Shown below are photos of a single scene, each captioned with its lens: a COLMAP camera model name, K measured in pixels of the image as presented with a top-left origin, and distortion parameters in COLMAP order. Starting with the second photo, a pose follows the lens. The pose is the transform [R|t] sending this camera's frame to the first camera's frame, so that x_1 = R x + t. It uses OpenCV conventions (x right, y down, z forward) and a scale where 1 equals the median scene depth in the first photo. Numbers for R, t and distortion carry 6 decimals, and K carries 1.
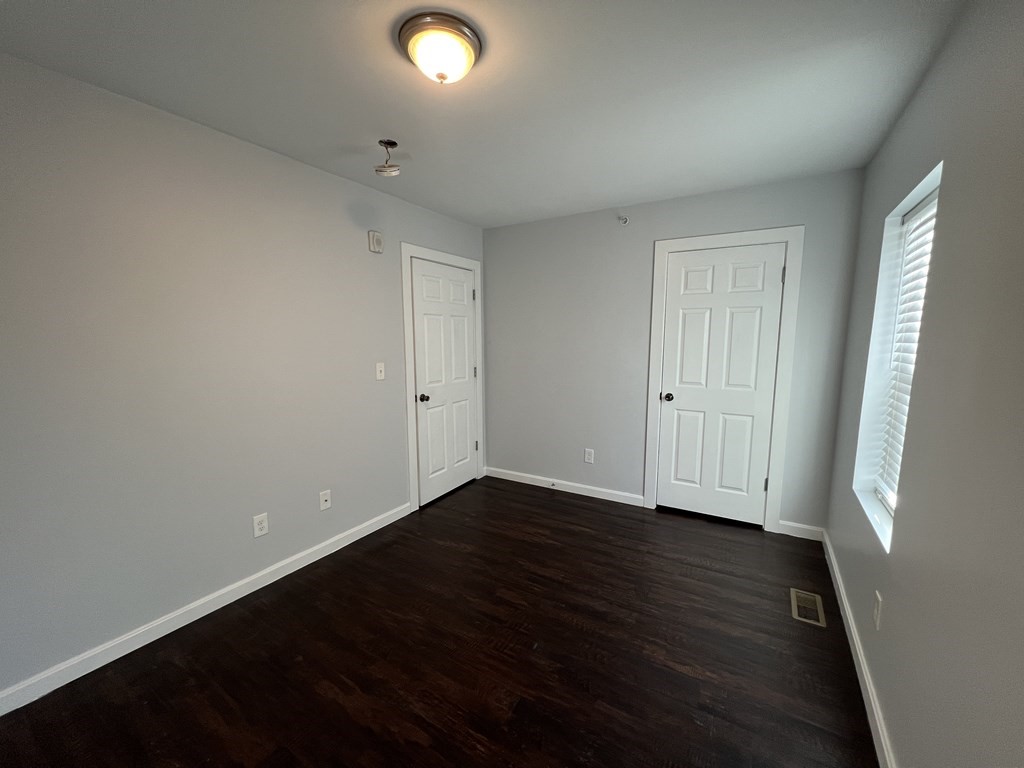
lens RADIAL K [[408.4, 0, 512.0], [0, 408.4, 386.1], [0, 0, 1]] dist [-0.001462, -0.000132]
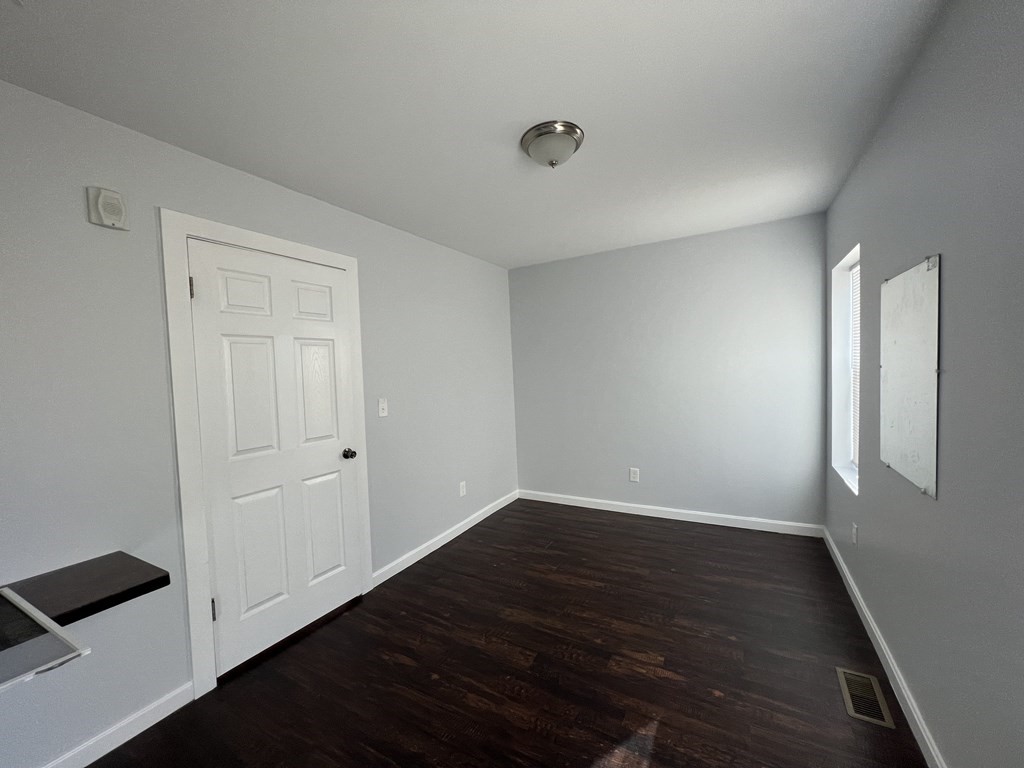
lens RADIAL K [[407.9, 0, 513.2], [0, 407.9, 388.7], [0, 0, 1]] dist [0.091857, 0.000022]
pose [[0.997242, -0.055655, 0.049097, -0.149440], [0.060182, 0.993547, -0.096137, 0.032629], [-0.043429, 0.098827, 0.994157, -0.213687]]
